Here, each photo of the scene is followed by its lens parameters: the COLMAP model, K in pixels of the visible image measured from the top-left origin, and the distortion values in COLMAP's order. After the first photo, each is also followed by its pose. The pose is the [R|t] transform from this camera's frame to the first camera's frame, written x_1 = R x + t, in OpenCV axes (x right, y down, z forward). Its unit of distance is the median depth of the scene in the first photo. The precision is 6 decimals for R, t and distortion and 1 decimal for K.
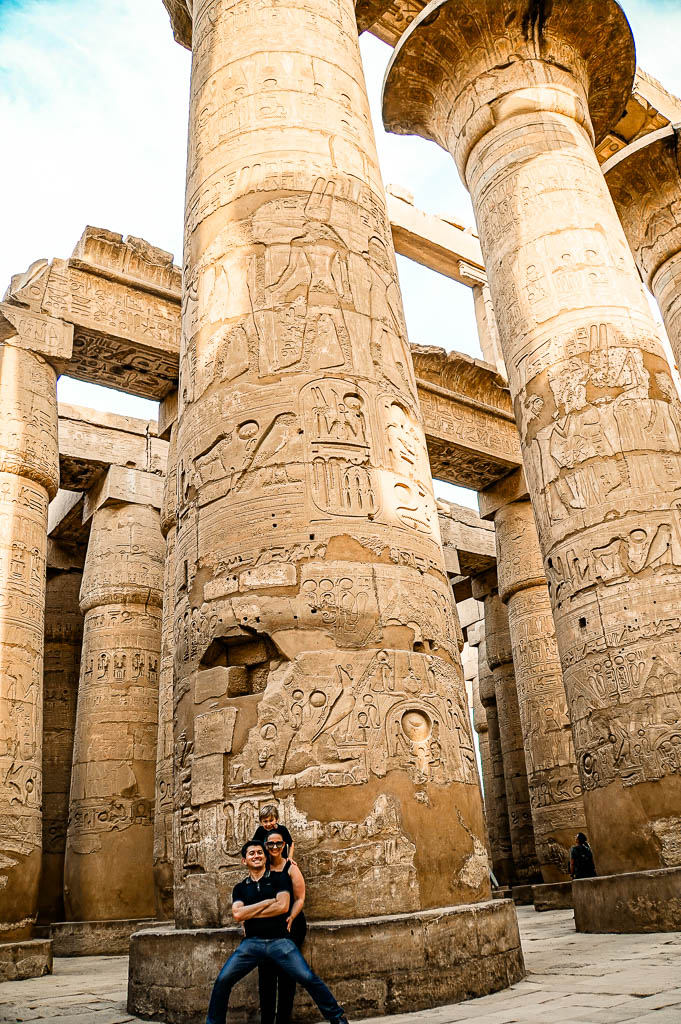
lens RADIAL K [[837.3, 0, 340.5], [0, 837.3, 512.0], [0, 0, 1]] dist [-0.186607, 0.125515]
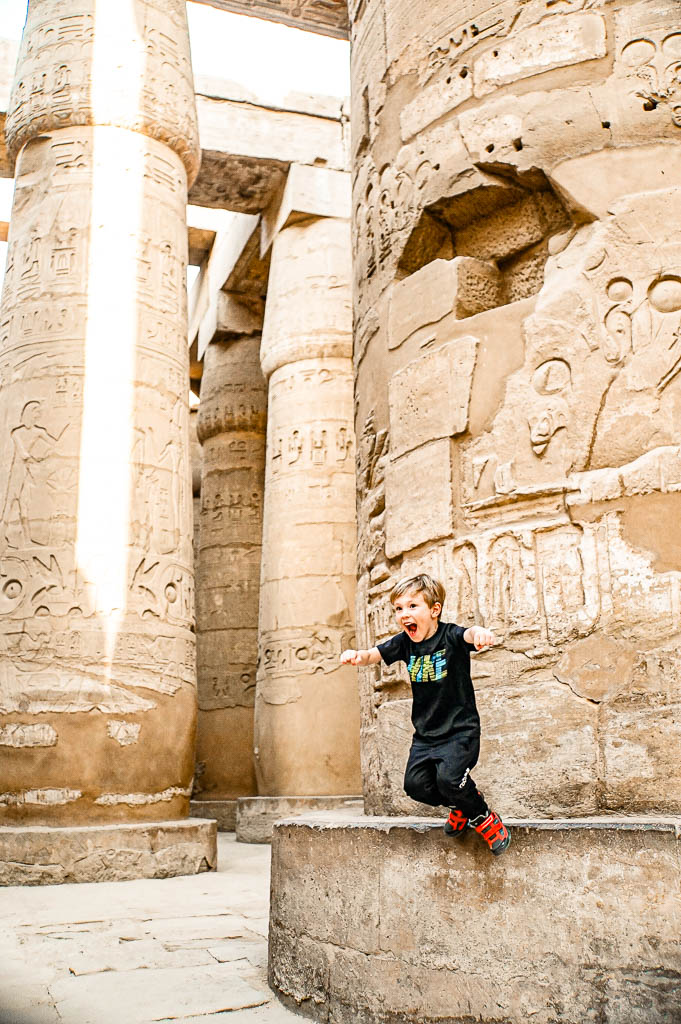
lens RADIAL K [[886.9, 0, 346.5], [0, 886.9, 534.3], [0, 0, 1]] dist [-0.016701, 0.009293]
pose [[0.959542, -0.016955, -0.281056, -0.056974], [0.065632, 0.984158, 0.164701, 0.246279], [0.273810, -0.176483, 0.945453, 0.481125]]
